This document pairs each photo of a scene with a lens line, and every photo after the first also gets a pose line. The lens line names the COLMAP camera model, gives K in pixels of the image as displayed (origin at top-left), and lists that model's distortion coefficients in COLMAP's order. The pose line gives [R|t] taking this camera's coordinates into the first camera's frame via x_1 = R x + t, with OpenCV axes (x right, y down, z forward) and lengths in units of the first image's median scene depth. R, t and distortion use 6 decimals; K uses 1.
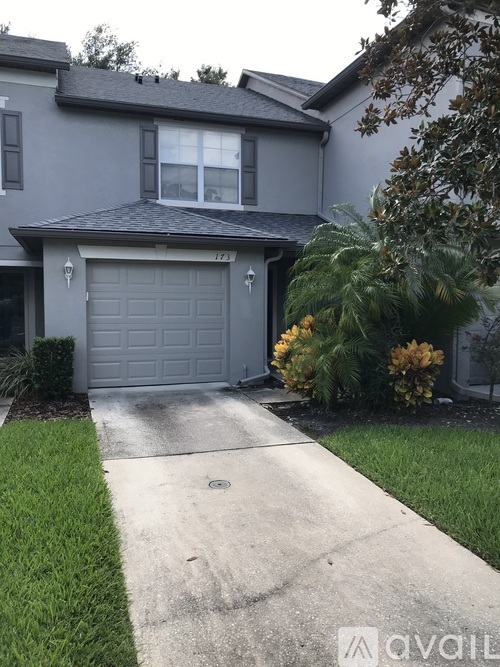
lens RADIAL K [[556.9, 0, 250.0], [0, 556.9, 333.5], [0, 0, 1]] dist [0.075953, -0.135737]
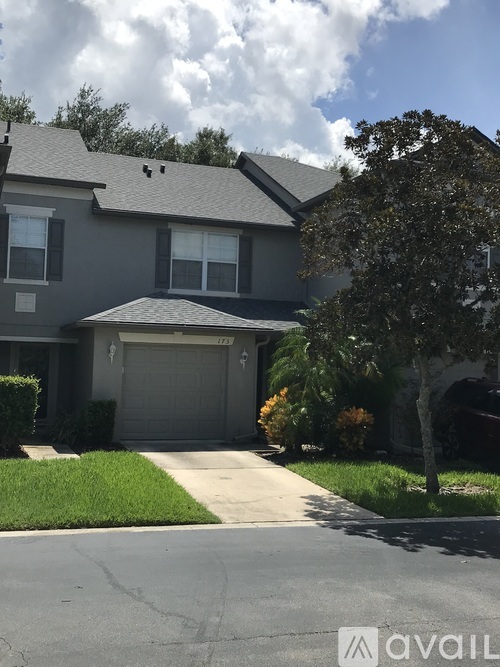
lens RADIAL K [[801.3, 0, 250.0], [0, 801.3, 333.5], [0, 0, 1]] dist [0.004788, -0.001075]
pose [[0.999571, 0.026283, 0.012890, -0.013281], [-0.024868, 0.994699, -0.099781, 0.032748], [-0.015444, 0.099418, 0.994926, -0.961384]]
